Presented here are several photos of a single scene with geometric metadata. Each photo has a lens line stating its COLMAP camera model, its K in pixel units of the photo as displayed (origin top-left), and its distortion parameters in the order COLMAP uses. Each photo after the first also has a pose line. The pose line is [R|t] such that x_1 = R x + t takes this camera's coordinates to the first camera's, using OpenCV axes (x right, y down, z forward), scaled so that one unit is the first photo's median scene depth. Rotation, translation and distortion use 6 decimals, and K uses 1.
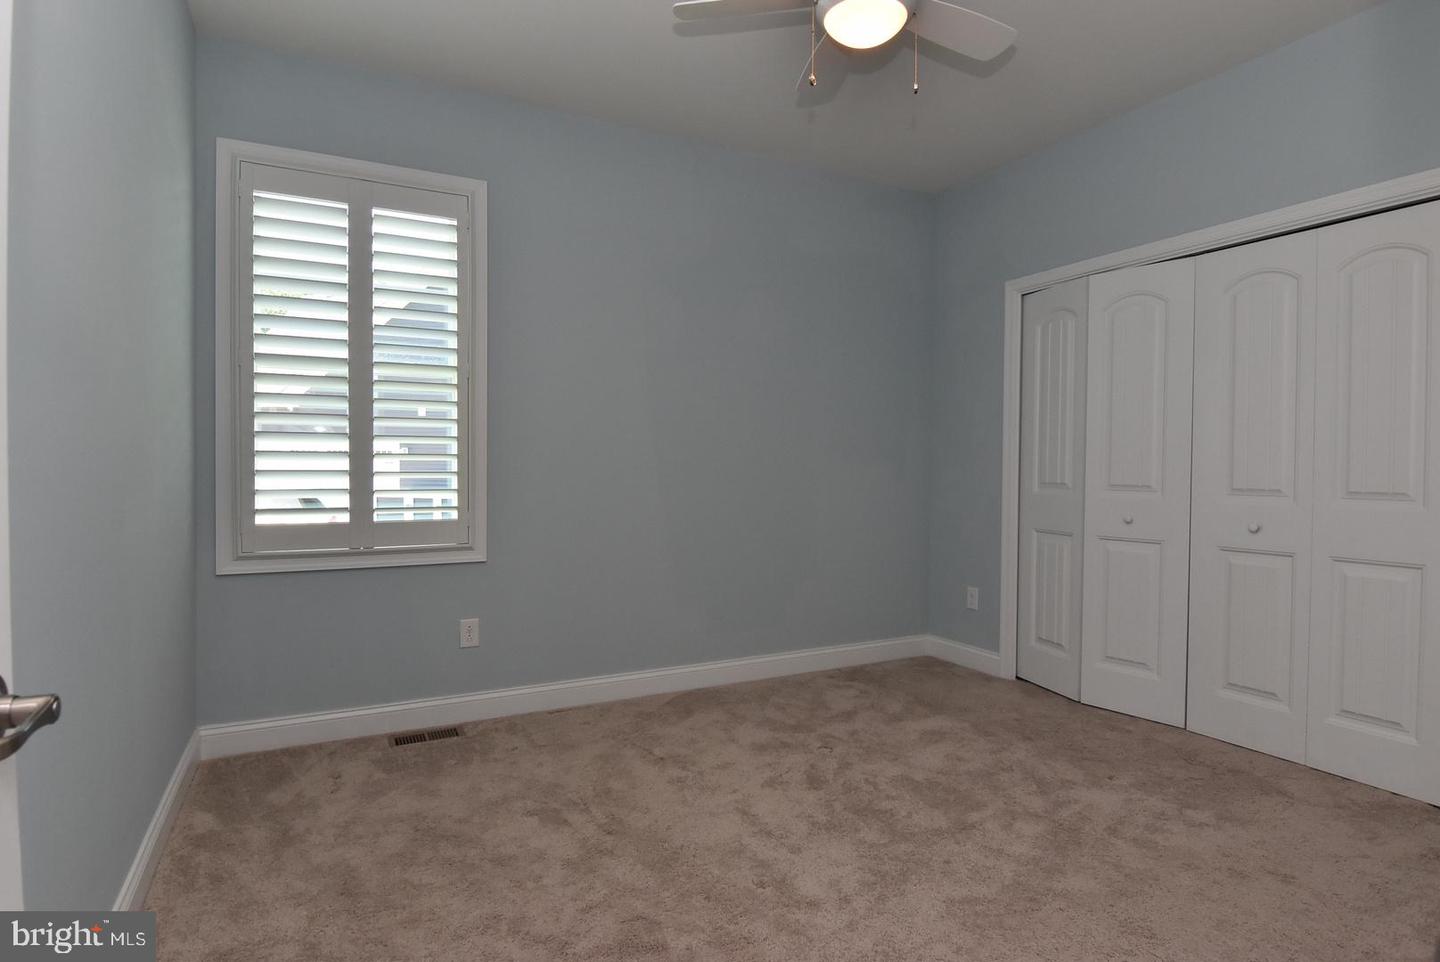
lens RADIAL K [[770.8, 0, 720.0], [0, 770.8, 481.0], [0, 0, 1]] dist [0.003412, -0.020827]
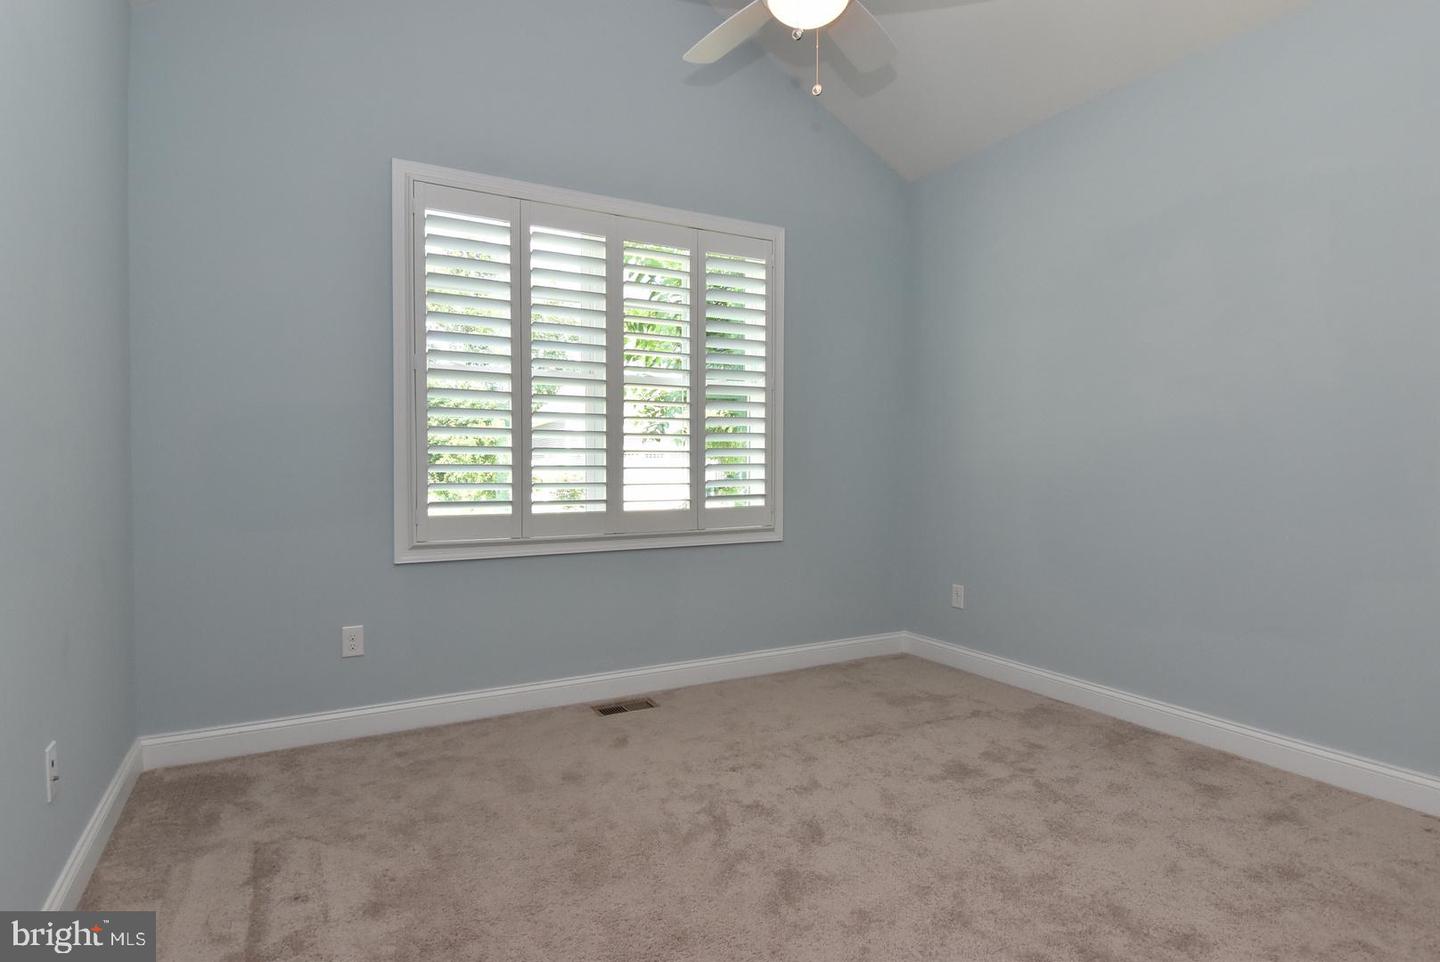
lens RADIAL K [[772.3, 0, 720.0], [0, 772.3, 481.0], [0, 0, 1]] dist [0.049799, 0.000014]
pose [[0.999953, -0.004036, 0.008795, -0.201727], [0.003986, 0.999976, 0.005632, 0.000992], [-0.008818, -0.005596, 0.999945, -0.108727]]
